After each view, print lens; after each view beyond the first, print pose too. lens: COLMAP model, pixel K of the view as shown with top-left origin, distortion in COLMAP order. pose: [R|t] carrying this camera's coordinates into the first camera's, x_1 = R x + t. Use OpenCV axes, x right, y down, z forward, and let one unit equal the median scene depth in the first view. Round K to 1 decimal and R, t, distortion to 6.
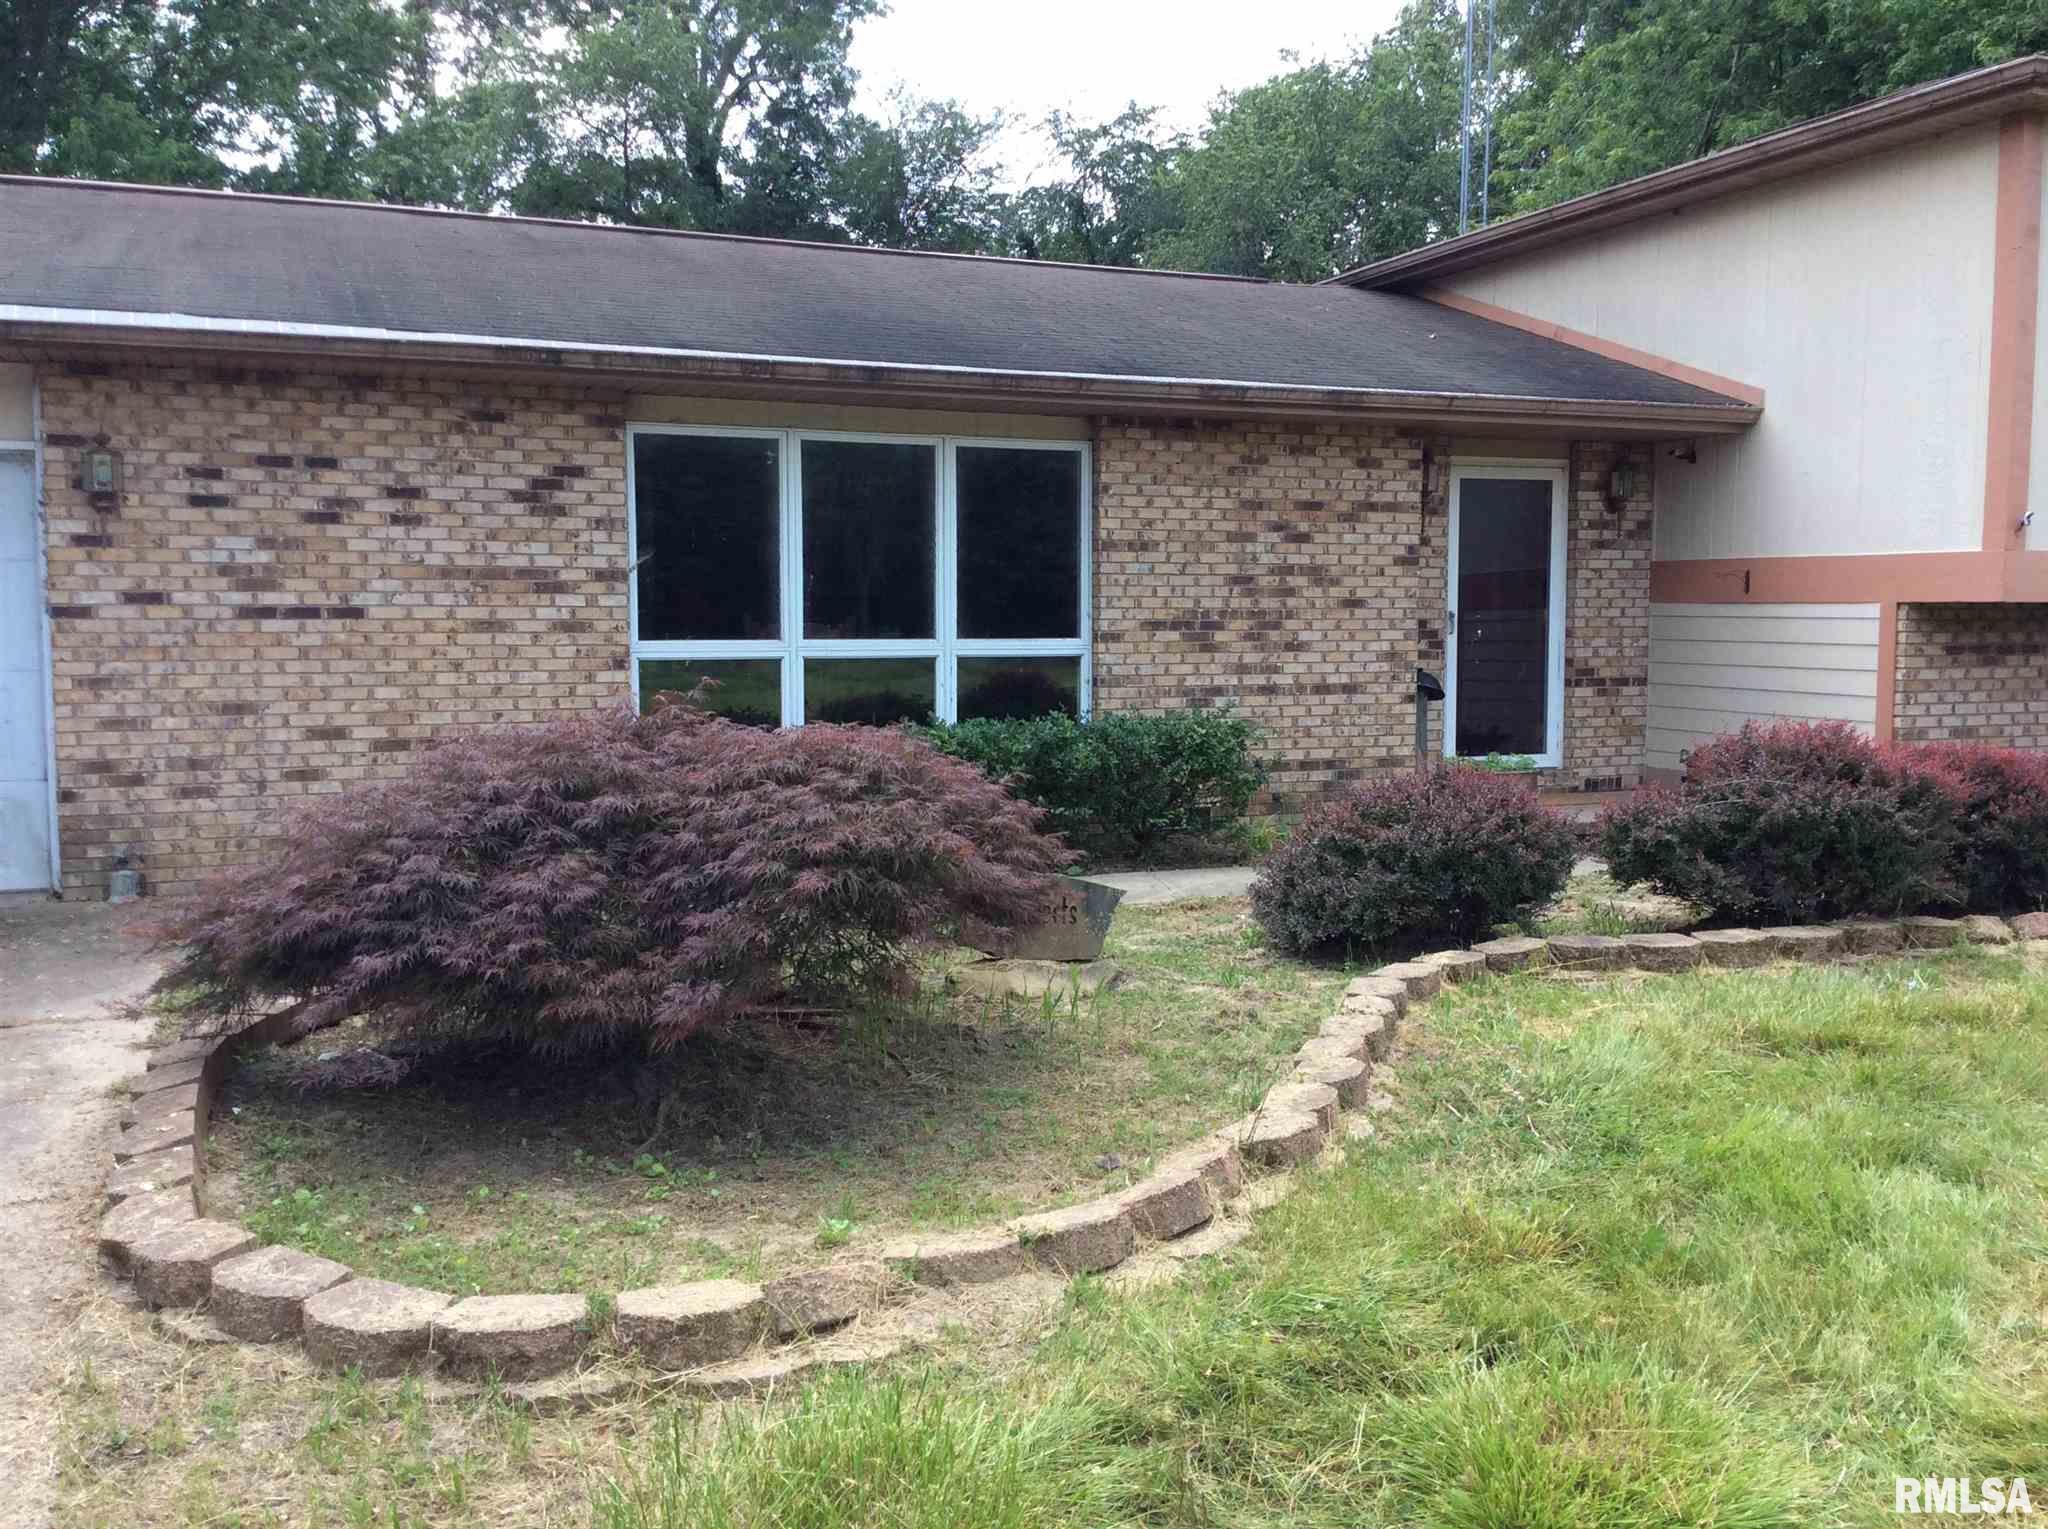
lens RADIAL K [[1875.4, 0, 1050.6], [0, 1875.4, 764.3], [0, 0, 1]] dist [0.128845, -0.247734]
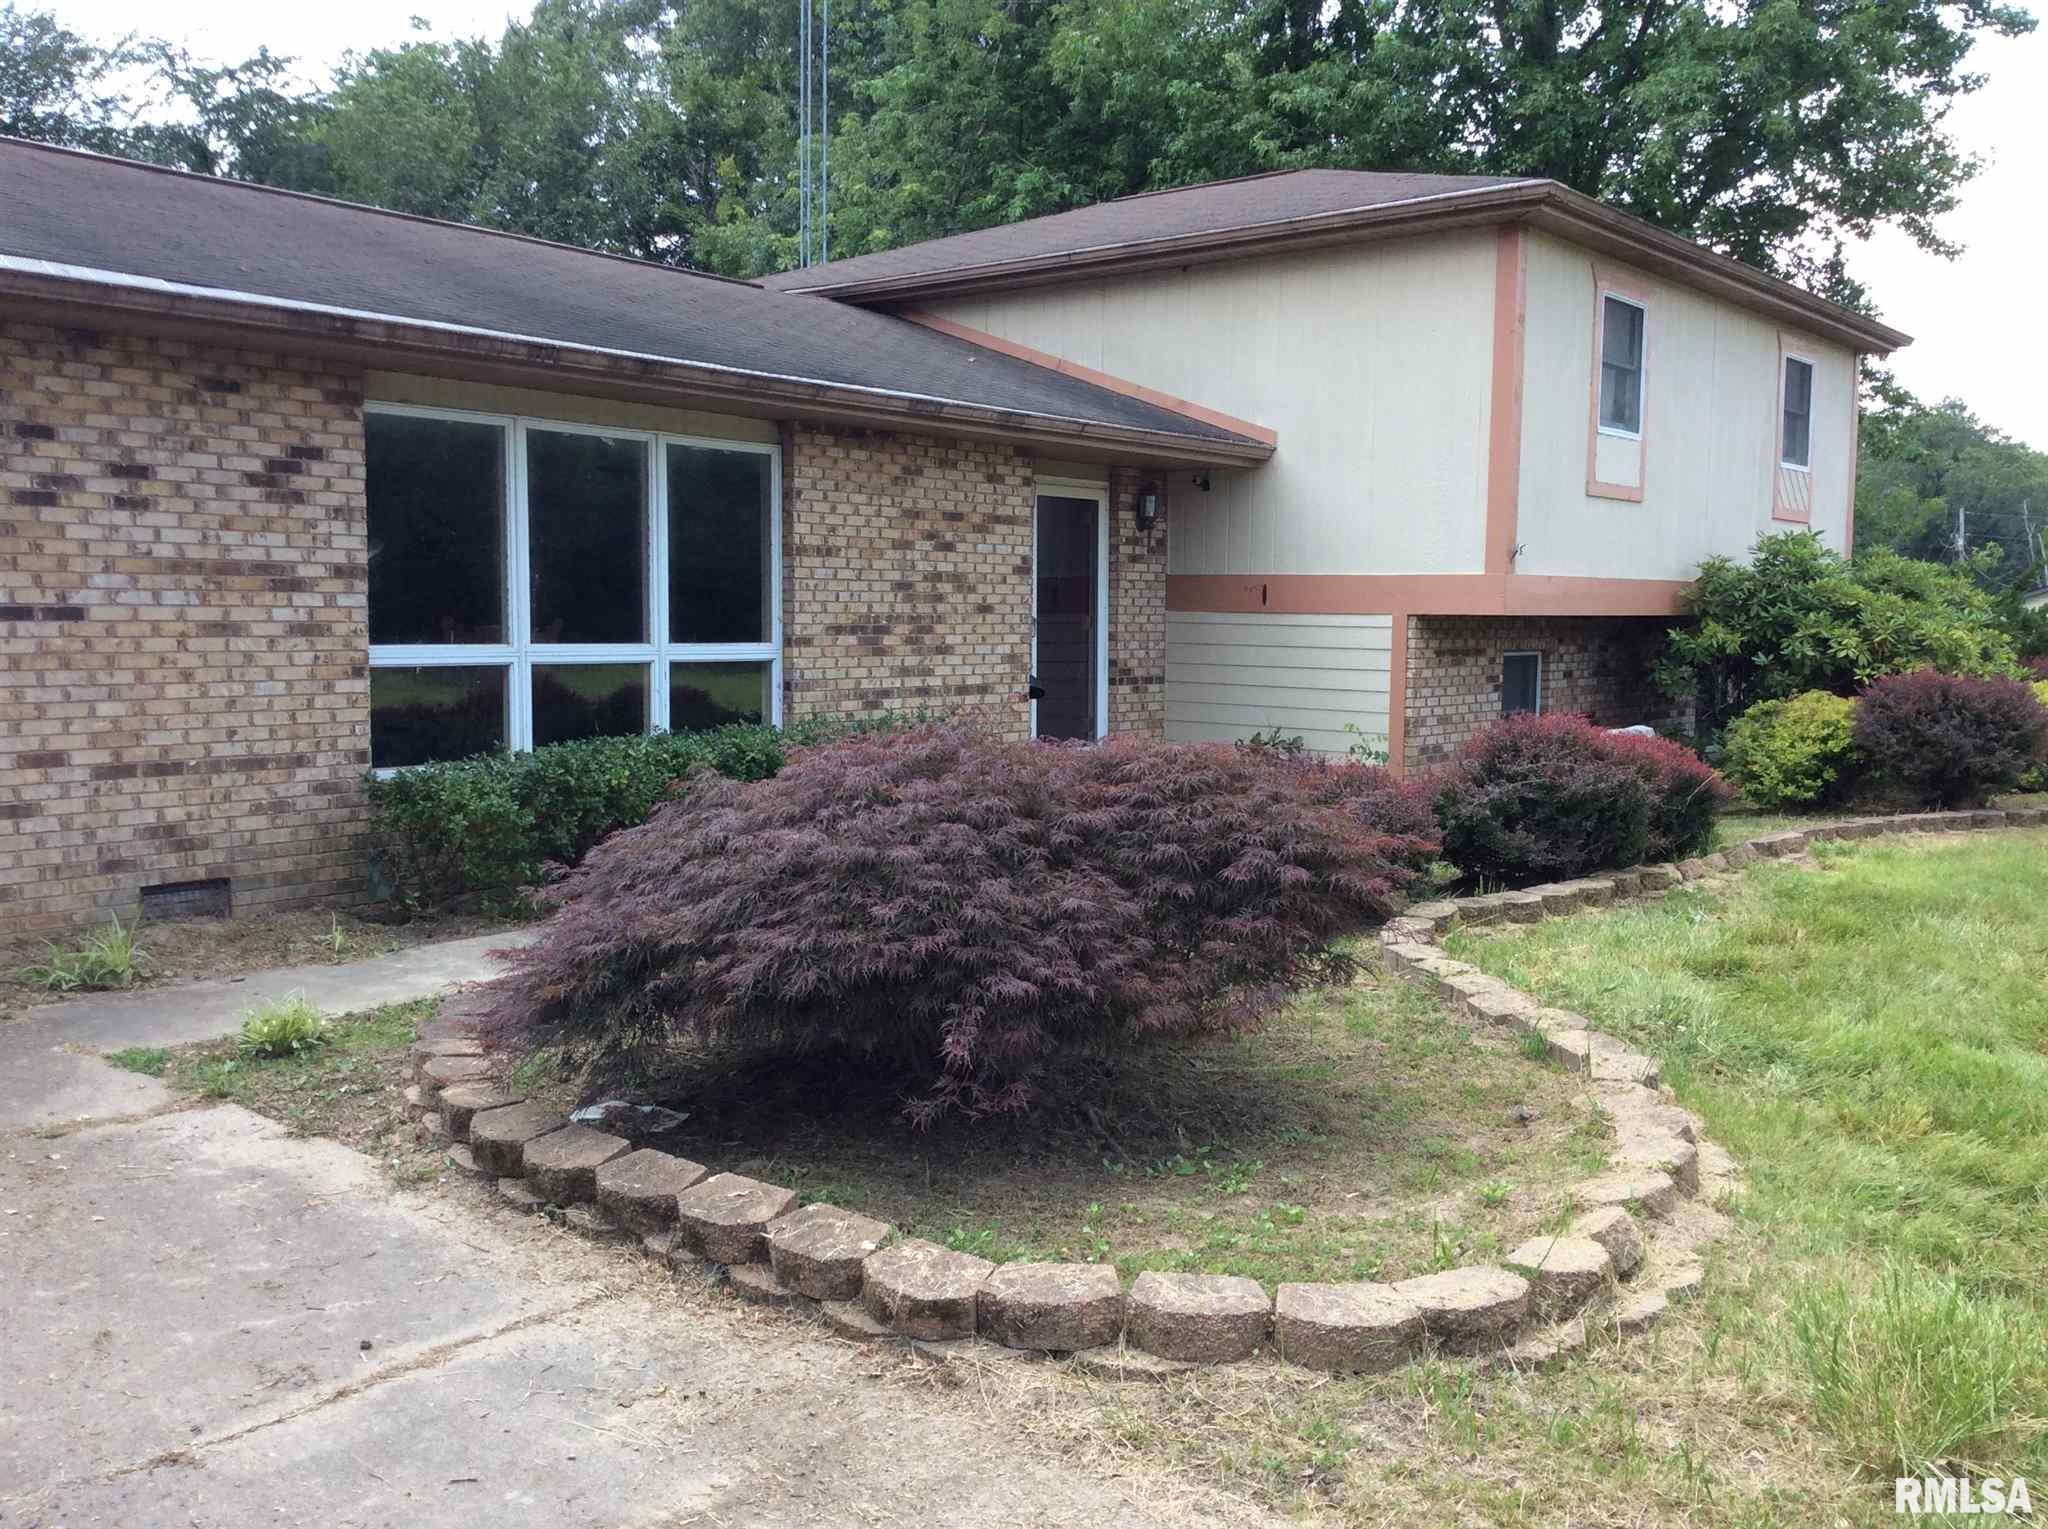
lens RADIAL K [[1864.6, 0, 1056.6], [0, 1864.6, 758.4], [0, 0, 1]] dist [0.125557, -0.220983]
pose [[0.875467, -0.029429, 0.482380, -0.333459], [0.028762, 0.999548, 0.008780, -0.009678], [-0.482421, 0.006187, 0.875918, 0.057252]]
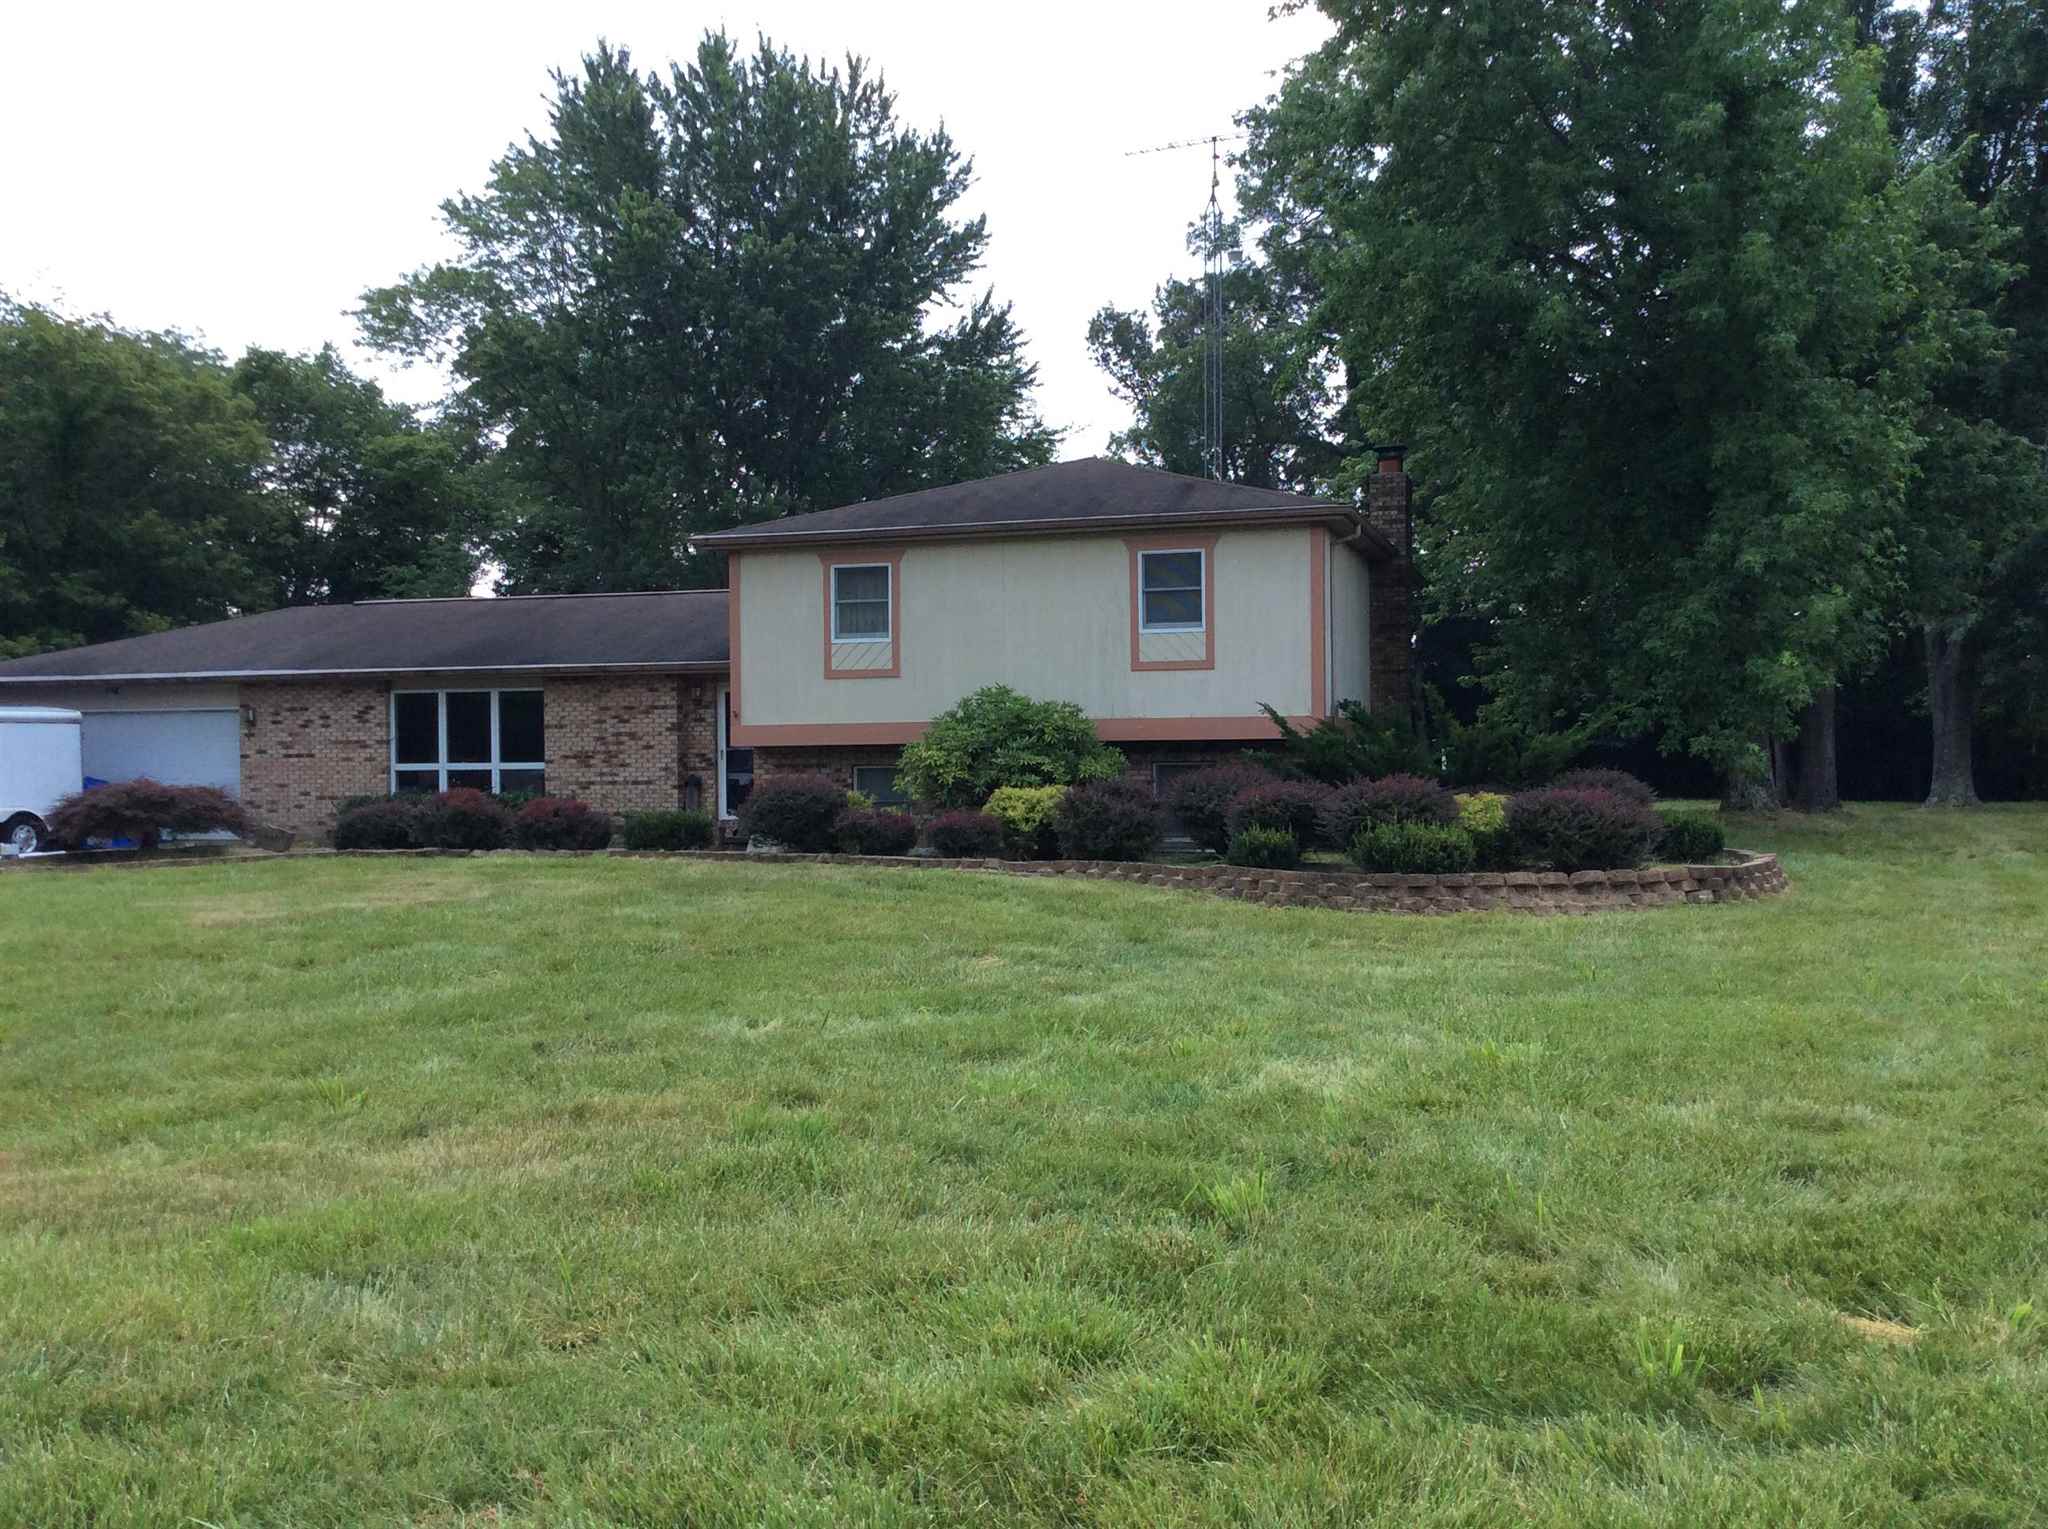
lens RADIAL K [[1849.3, 0, 1024.0], [0, 1849.3, 764.5], [0, 0, 1]] dist [0.117947, -0.242191]
pose [[0.775185, -0.004335, -0.631719, 2.147245], [-0.039216, 0.997718, -0.054969, 0.050986], [0.630516, 0.067385, 0.773246, -0.563399]]
